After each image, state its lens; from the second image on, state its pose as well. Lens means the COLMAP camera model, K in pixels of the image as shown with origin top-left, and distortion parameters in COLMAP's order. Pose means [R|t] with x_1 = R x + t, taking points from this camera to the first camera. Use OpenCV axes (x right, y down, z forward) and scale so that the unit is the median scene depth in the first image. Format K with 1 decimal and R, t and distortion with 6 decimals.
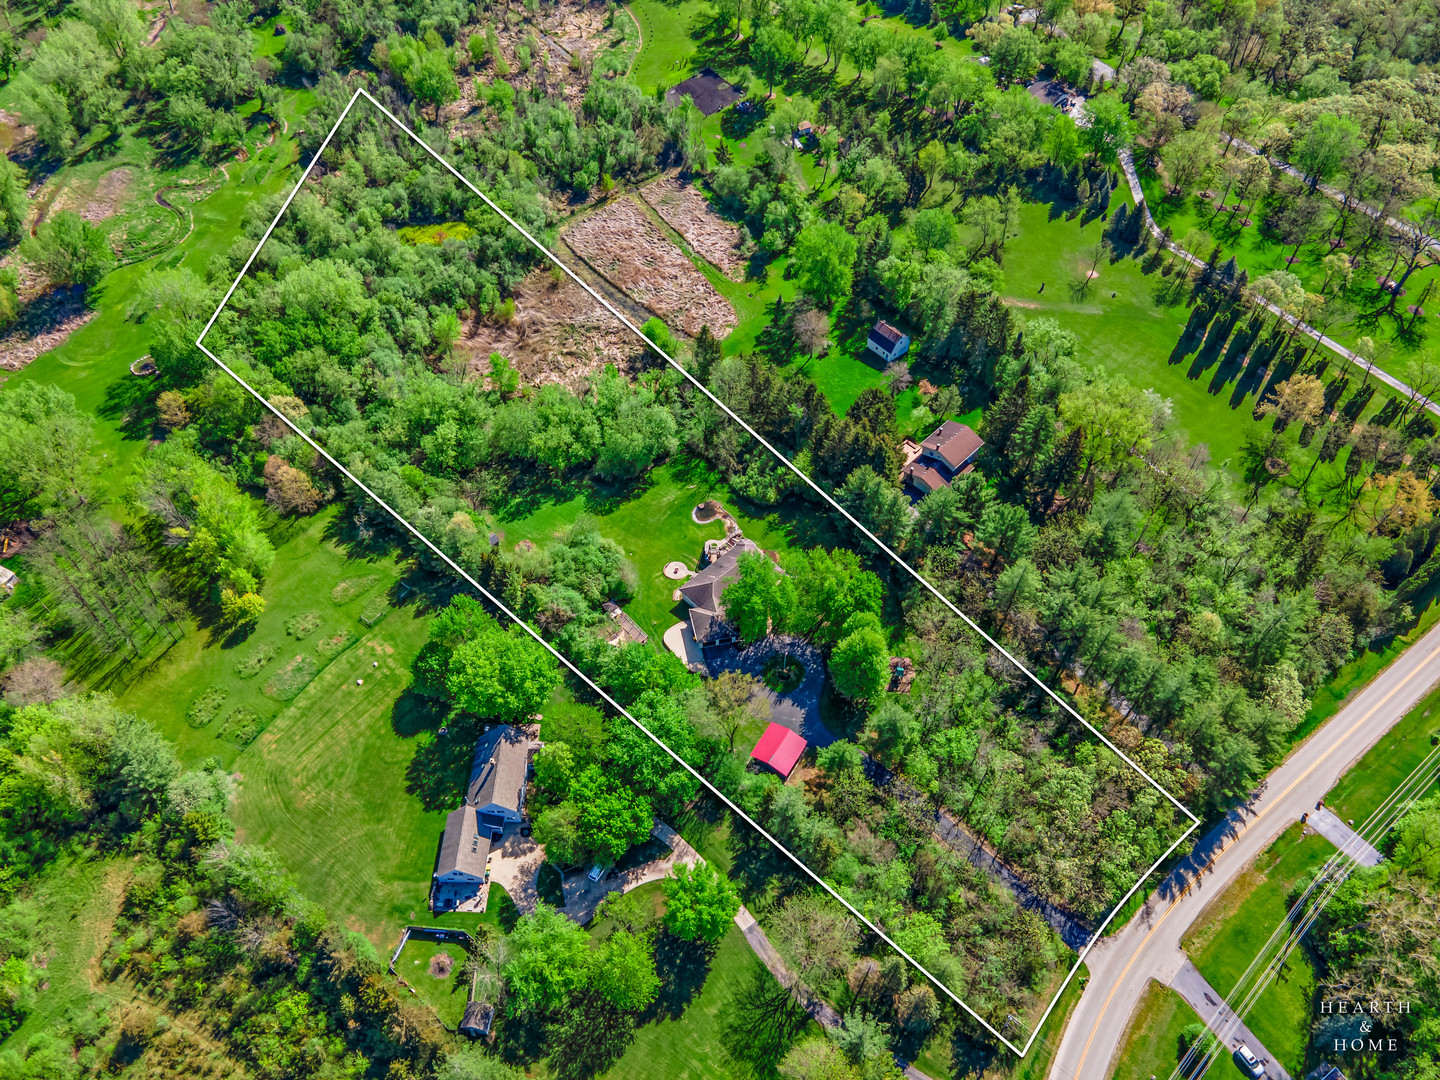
lens RADIAL K [[1059.0, 0, 720.0], [0, 1059.0, 540.0], [0, 0, 1]] dist [0.037567, -0.002699]
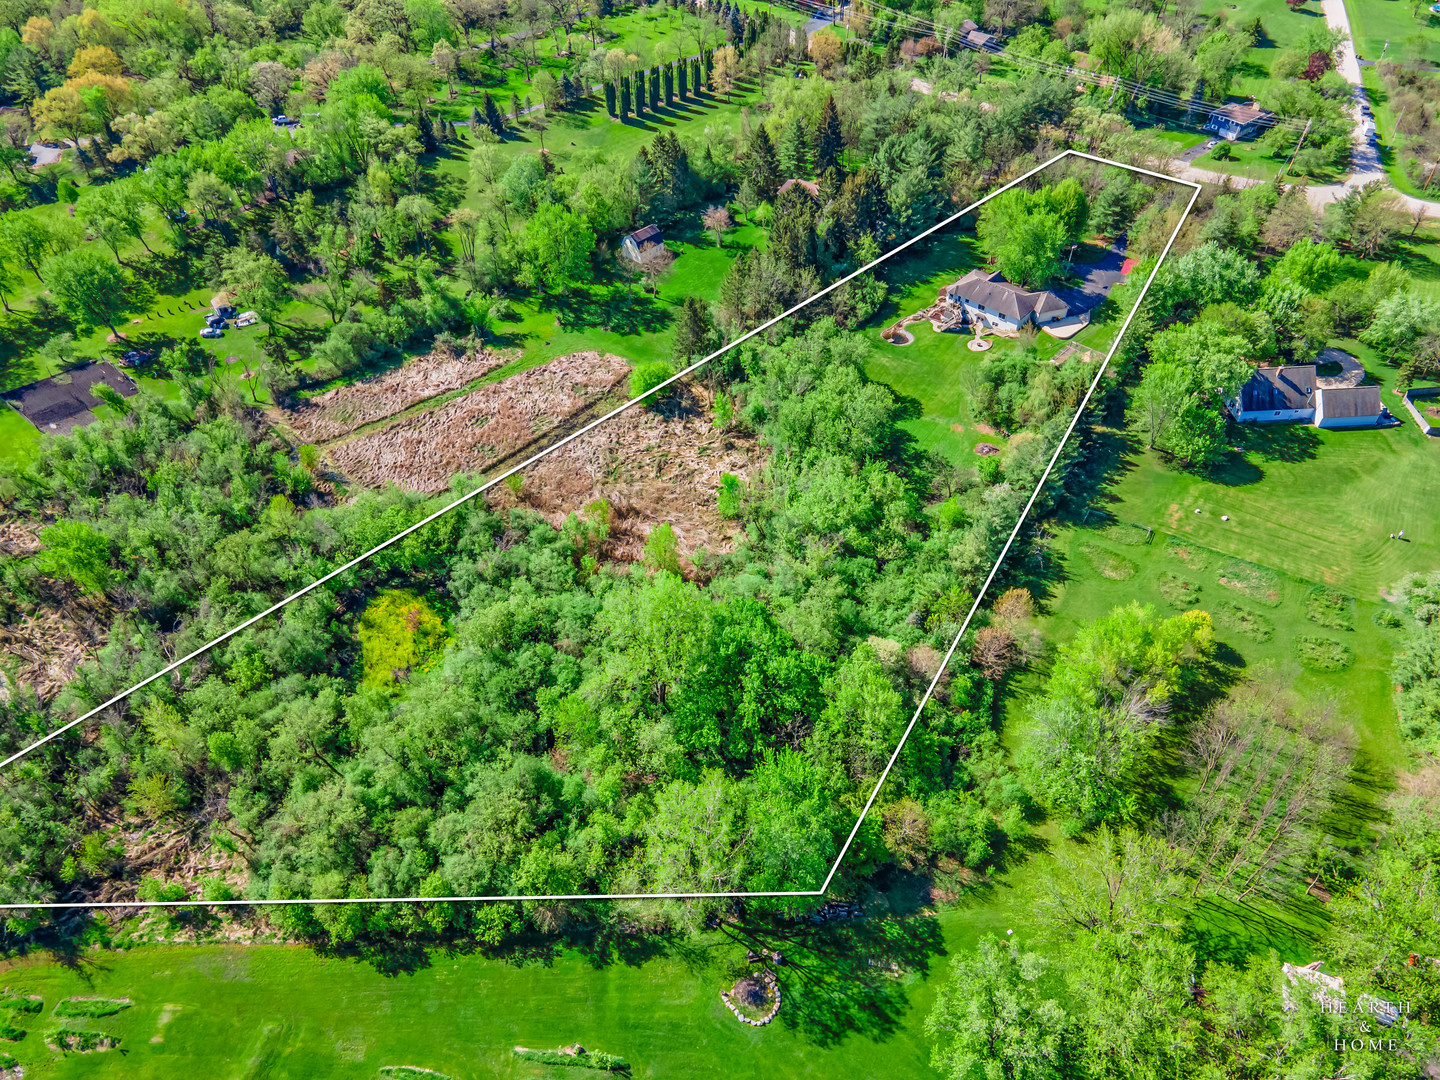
lens RADIAL K [[1059.0, 0, 720.0], [0, 1059.0, 540.0], [0, 0, 1]] dist [0.037567, -0.002699]
pose [[-0.100270, -0.689305, 0.717499, -0.724505], [0.789754, 0.383482, 0.478780, -0.483209], [-0.605173, 0.614655, 0.505930, 0.604087]]
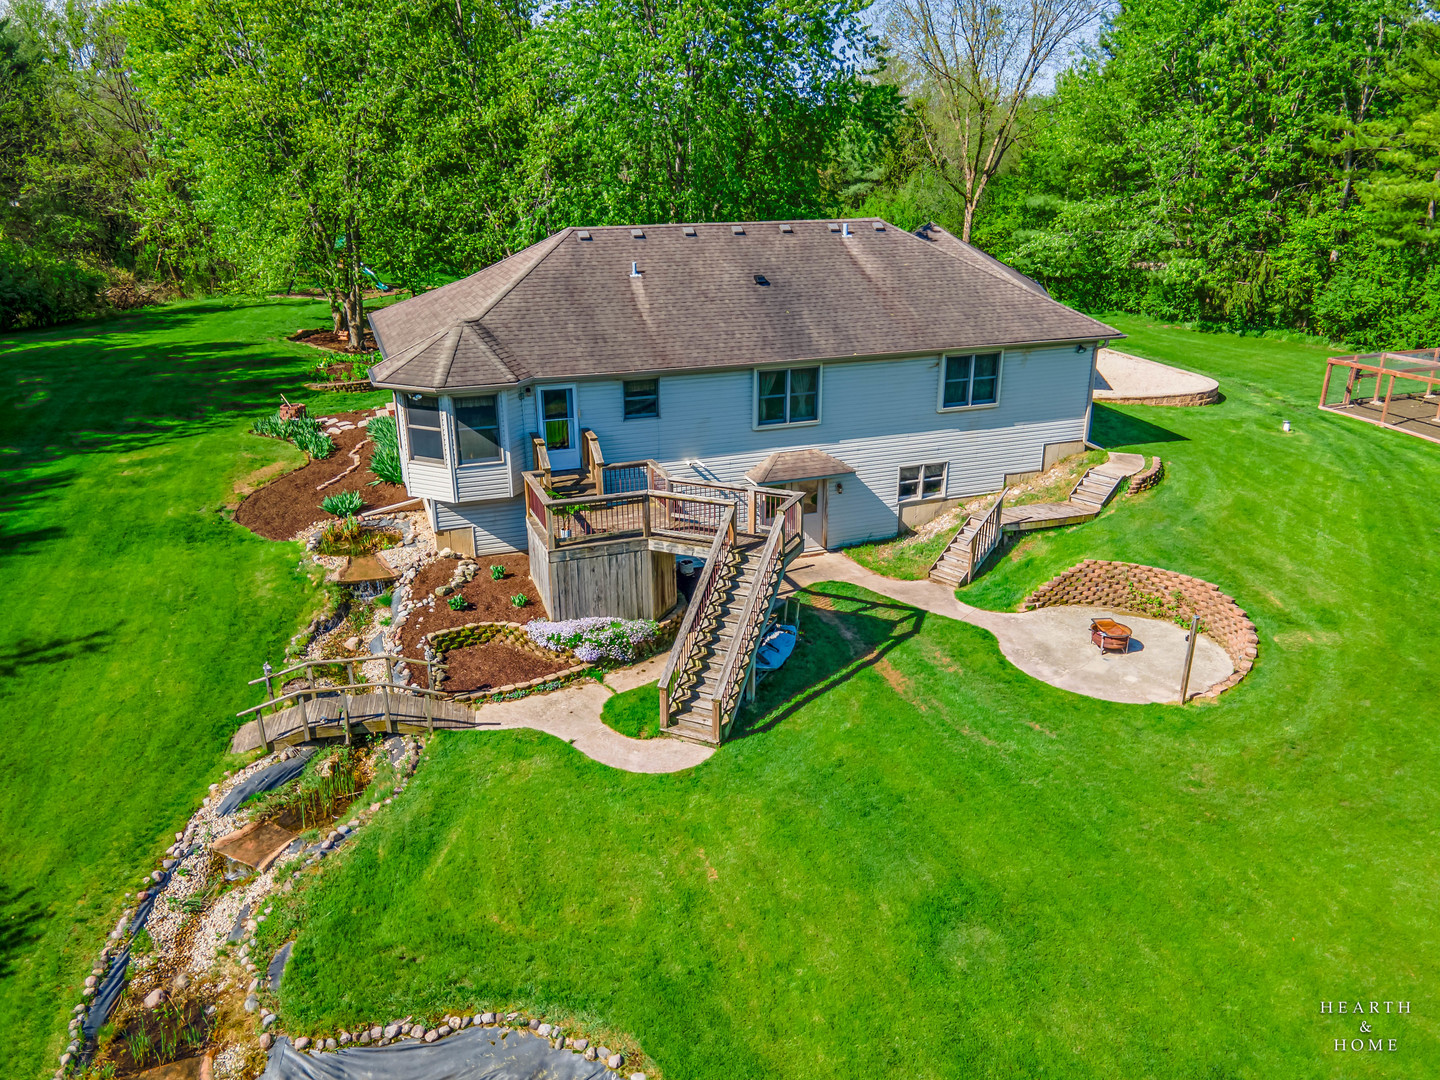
lens RADIAL K [[1059.0, 0, 720.0], [0, 1059.0, 540.0], [0, 0, 1]] dist [0.037567, -0.002699]
pose [[-0.921578, -0.112491, 0.371538, -0.035124], [0.319916, 0.322038, 0.891036, -0.061599], [-0.219883, 0.940020, -0.260795, 0.832106]]
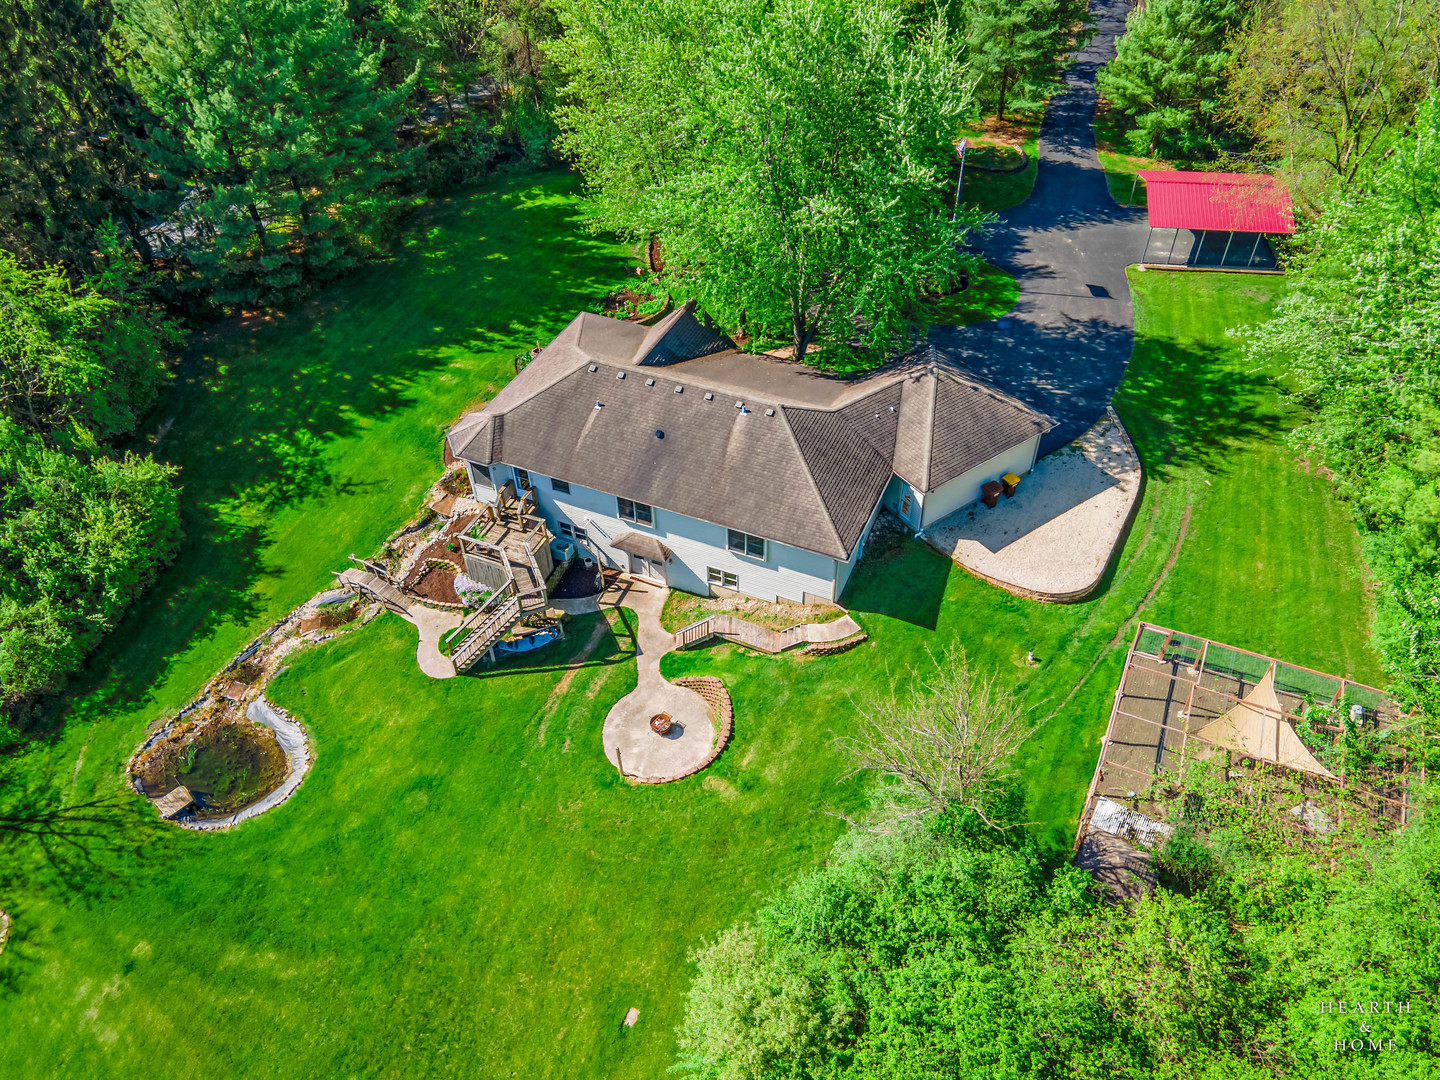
lens RADIAL K [[1059.0, 0, 720.0], [0, 1059.0, 540.0], [0, 0, 1]] dist [0.037567, -0.002699]
pose [[-0.389941, -0.621041, 0.679892, -0.123885], [0.747669, 0.217465, 0.627455, -0.072344], [-0.537528, 0.753005, 0.379535, 0.728538]]
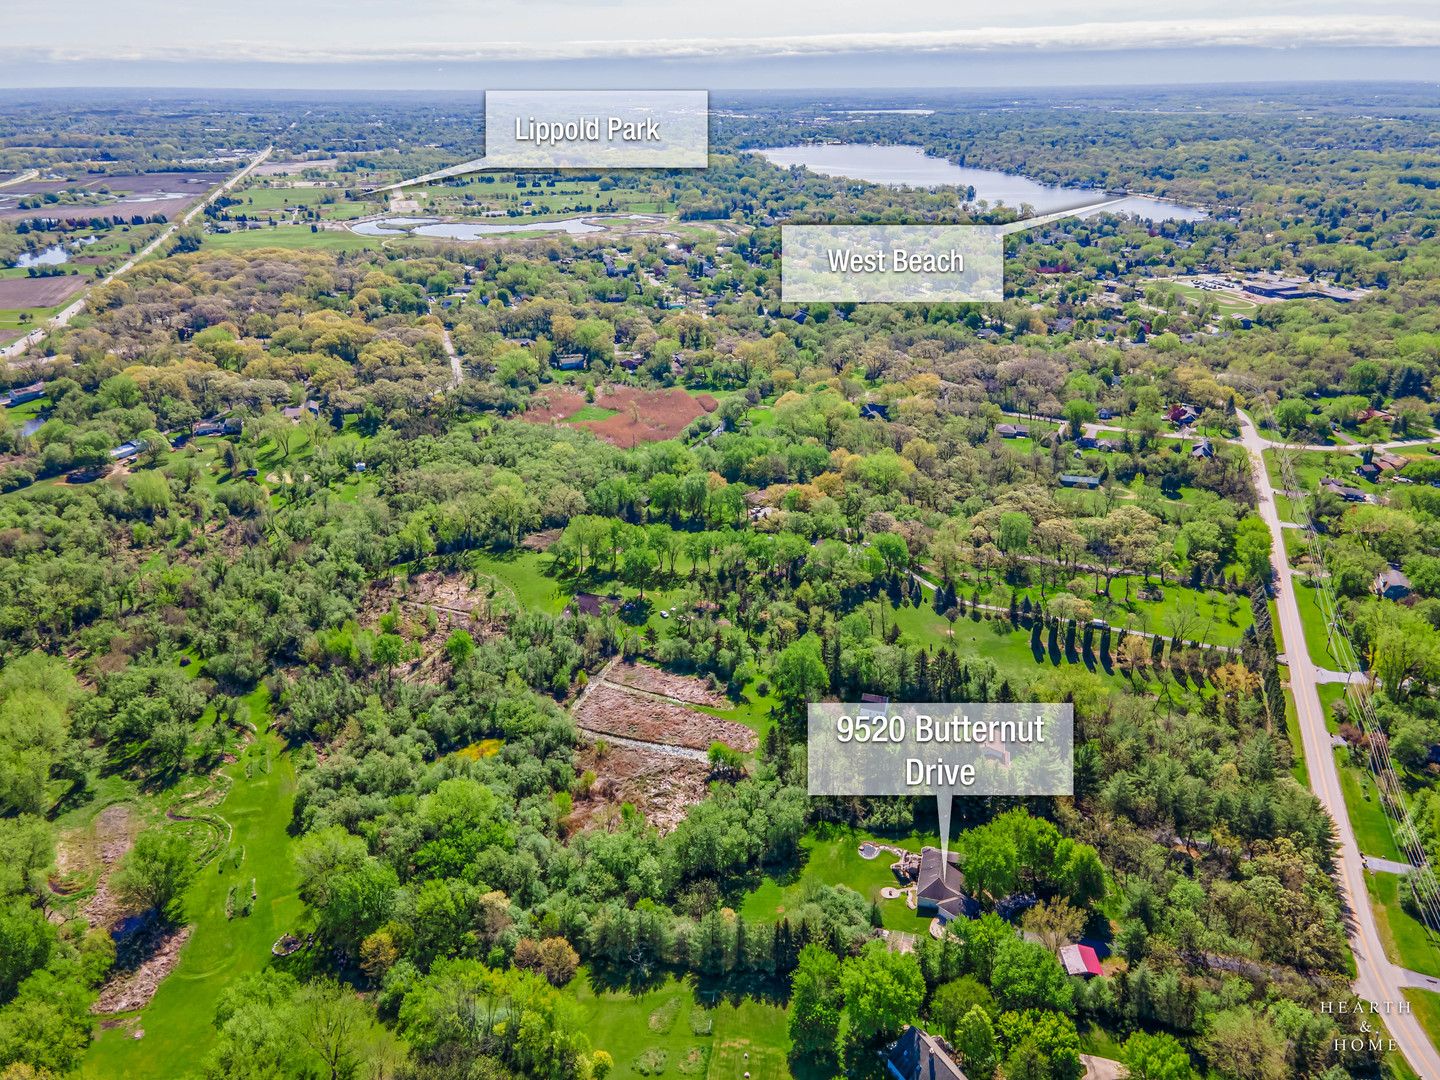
lens RADIAL K [[1059.0, 0, 720.0], [0, 1059.0, 540.0], [0, 0, 1]] dist [0.037567, -0.002699]
pose [[0.856902, -0.206021, 0.472520, -0.567283], [0.409938, 0.828104, -0.382355, 0.065952], [-0.312522, 0.521344, 0.794059, -0.092099]]
